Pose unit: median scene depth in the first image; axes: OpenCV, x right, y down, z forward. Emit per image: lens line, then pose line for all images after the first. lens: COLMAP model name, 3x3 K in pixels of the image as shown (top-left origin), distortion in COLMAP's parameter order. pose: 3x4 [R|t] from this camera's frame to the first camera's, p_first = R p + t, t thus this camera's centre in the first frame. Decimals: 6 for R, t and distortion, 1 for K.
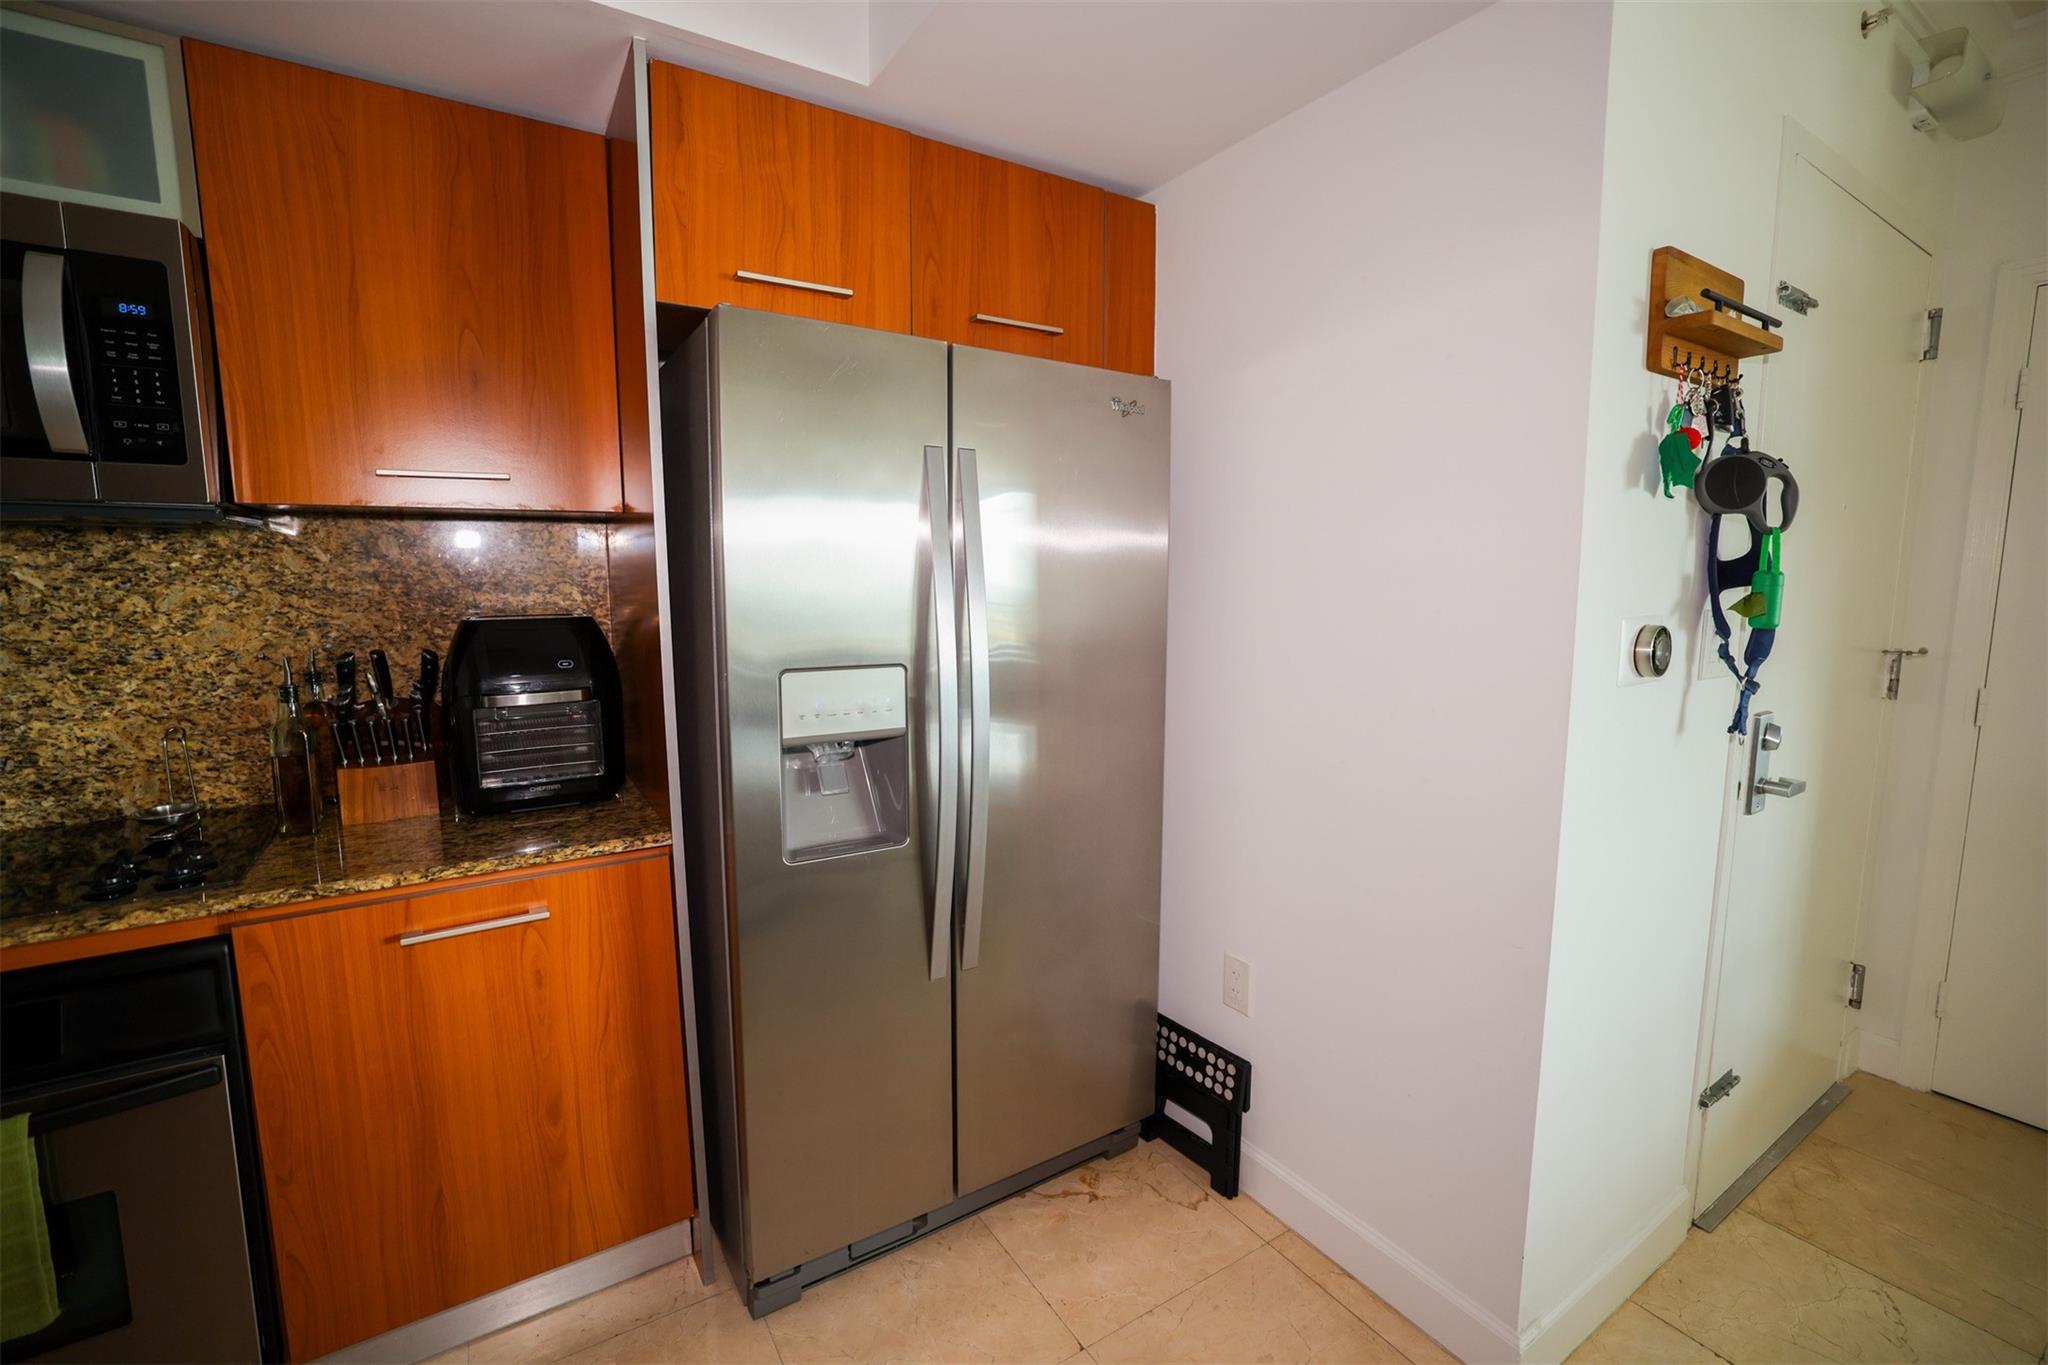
lens RADIAL K [[874.5, 0, 1027.1], [0, 874.5, 681.4], [0, 0, 1]] dist [-0.045610, 0.016492]
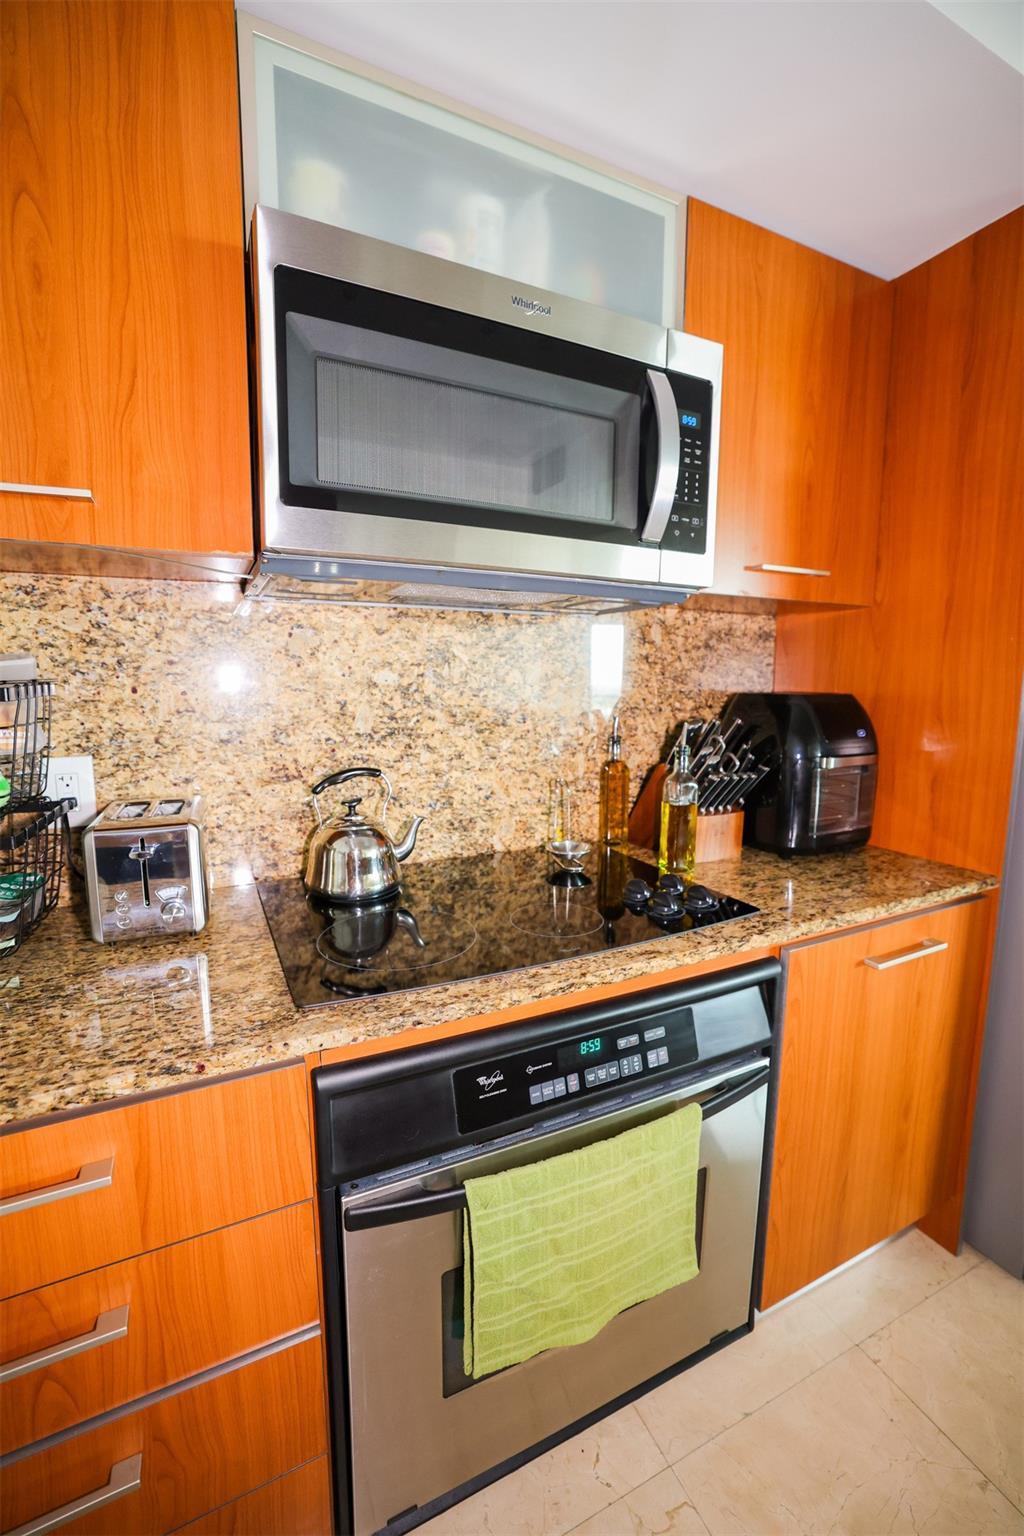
lens RADIAL K [[655.9, 0, 512.0], [0, 655.9, 768.0], [0, 0, 1]] dist [-0.045610, 0.016492]
pose [[0.993290, 0.021239, -0.113684, -0.954273], [-0.019931, 0.999722, 0.012630, 0.028271], [0.113921, -0.010280, 0.993437, 0.062154]]
